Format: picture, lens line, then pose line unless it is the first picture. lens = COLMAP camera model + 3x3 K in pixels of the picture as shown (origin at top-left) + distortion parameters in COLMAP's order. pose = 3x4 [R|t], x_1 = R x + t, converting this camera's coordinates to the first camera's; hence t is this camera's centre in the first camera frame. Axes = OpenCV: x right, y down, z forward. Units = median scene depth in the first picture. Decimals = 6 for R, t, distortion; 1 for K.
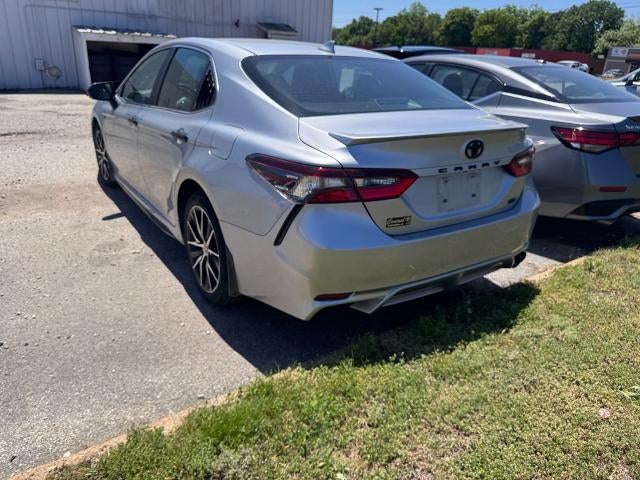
lens RADIAL K [[456.8, 0, 321.8], [0, 456.8, 239.6], [0, 0, 1]] dist [-0.002979, -0.000487]
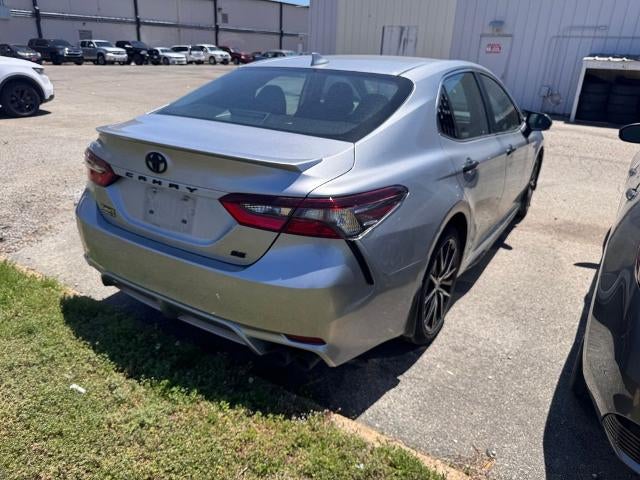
lens RADIAL K [[456.8, 0, 321.8], [0, 456.8, 239.6], [0, 0, 1]] dist [-0.002979, -0.000487]
pose [[0.416853, 0.308436, -0.855044, 1.194272], [-0.359117, 0.920027, 0.156799, -0.295409], [0.835026, 0.241699, 0.494281, 0.811493]]
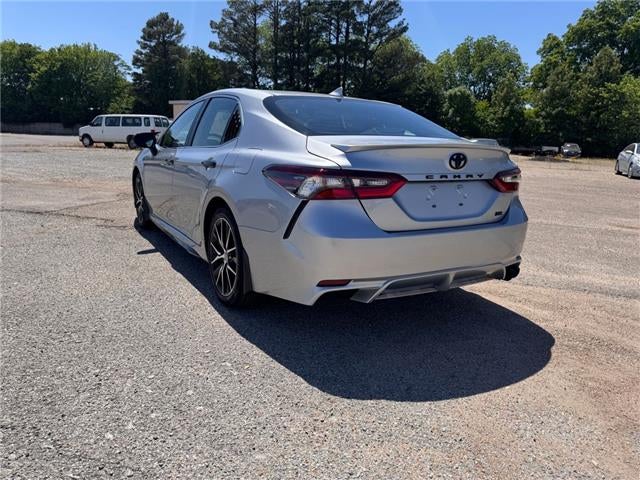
lens RADIAL K [[456.8, 0, 321.8], [0, 456.8, 239.6], [0, 0, 1]] dist [-0.002979, -0.000487]
pose [[0.998378, 0.003242, -0.056844, 0.052208], [-0.012224, 0.987301, -0.158390, 0.175879], [0.055608, 0.158828, 0.985739, -0.124992]]
